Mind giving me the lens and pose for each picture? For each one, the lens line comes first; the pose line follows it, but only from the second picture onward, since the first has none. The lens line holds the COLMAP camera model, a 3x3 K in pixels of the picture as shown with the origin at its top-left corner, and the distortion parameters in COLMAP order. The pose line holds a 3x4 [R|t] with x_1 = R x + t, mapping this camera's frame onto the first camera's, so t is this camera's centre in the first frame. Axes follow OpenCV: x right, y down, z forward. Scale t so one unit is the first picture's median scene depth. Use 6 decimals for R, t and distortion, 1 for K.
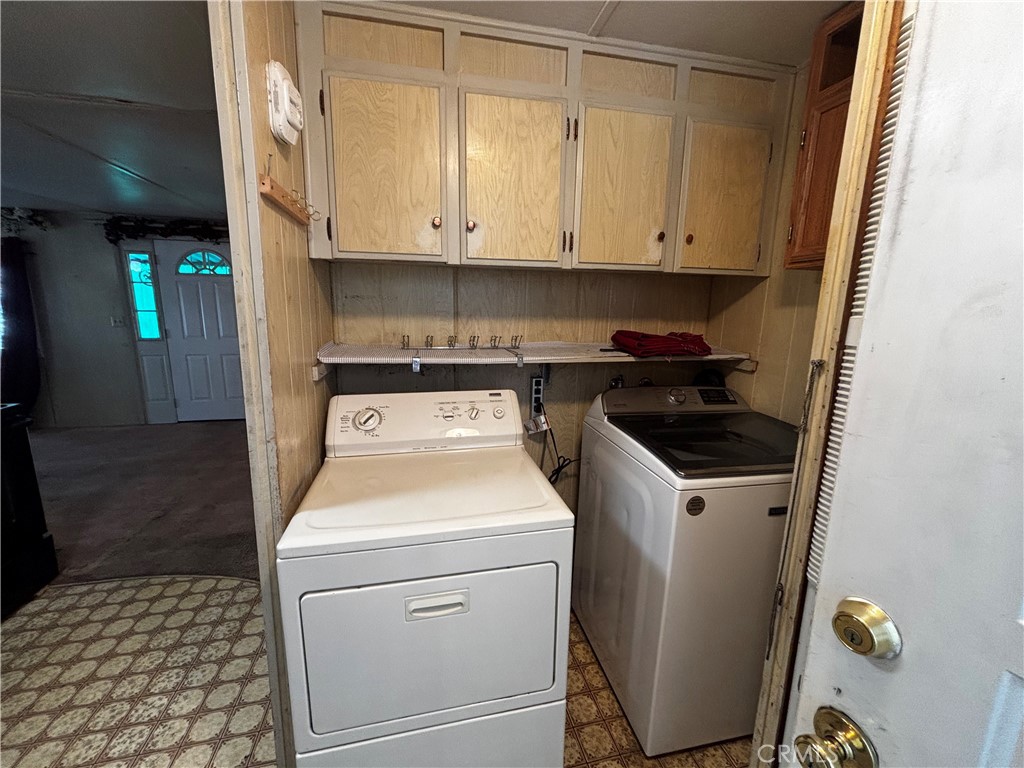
lens RADIAL K [[416.3, 0, 511.7], [0, 416.3, 381.1], [0, 0, 1]] dist [0.008168, -0.001699]
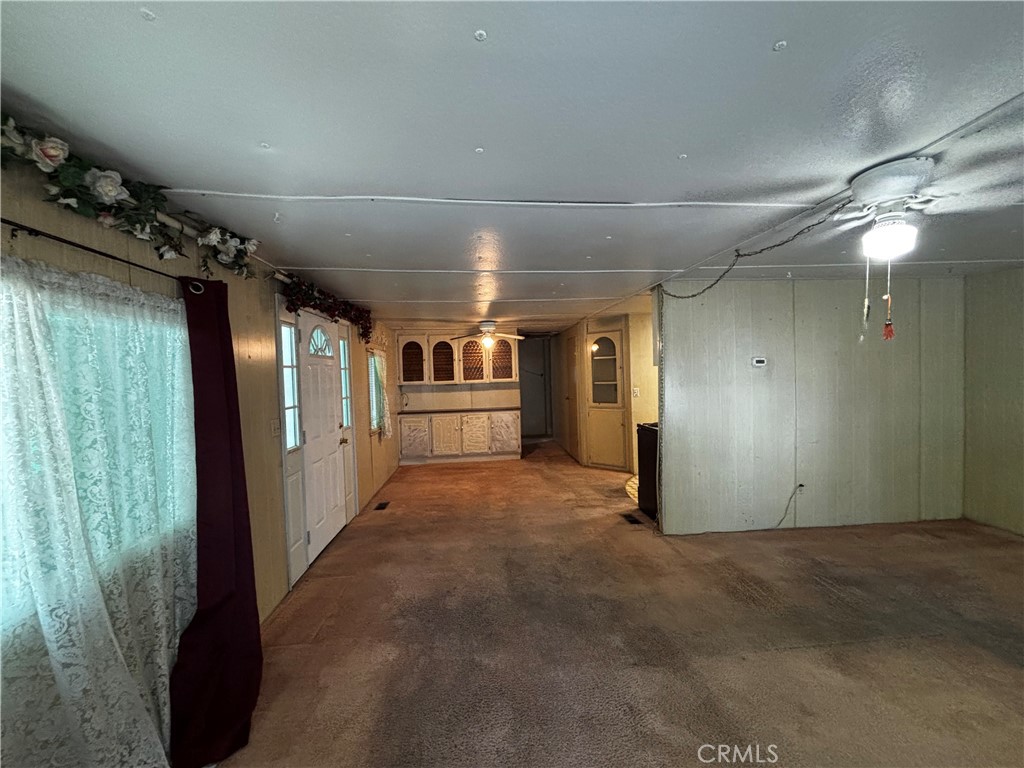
lens RADIAL K [[416.3, 0, 513.9], [0, 416.3, 384.0], [0, 0, 1]] dist [0.008168, -0.001699]
pose [[0.135329, -0.044466, 0.989802, -1.591799], [0.208536, 0.977893, 0.015419, -0.150452], [-0.968607, 0.204323, 0.141610, 0.584901]]
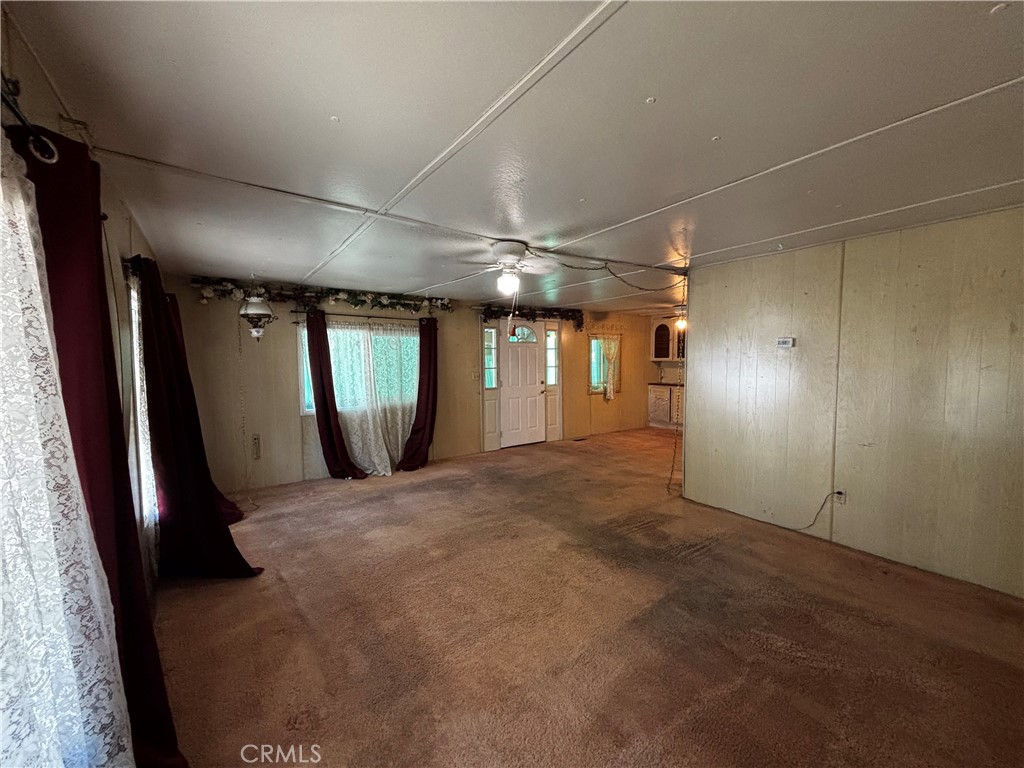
lens RADIAL K [[416.3, 0, 515.3], [0, 416.3, 382.0], [0, 0, 1]] dist [0.008168, -0.001699]
pose [[0.917867, -0.045354, 0.394289, -1.438811], [0.093796, 0.990096, -0.104458, 0.032968], [-0.385646, 0.132861, 0.913031, -0.313111]]
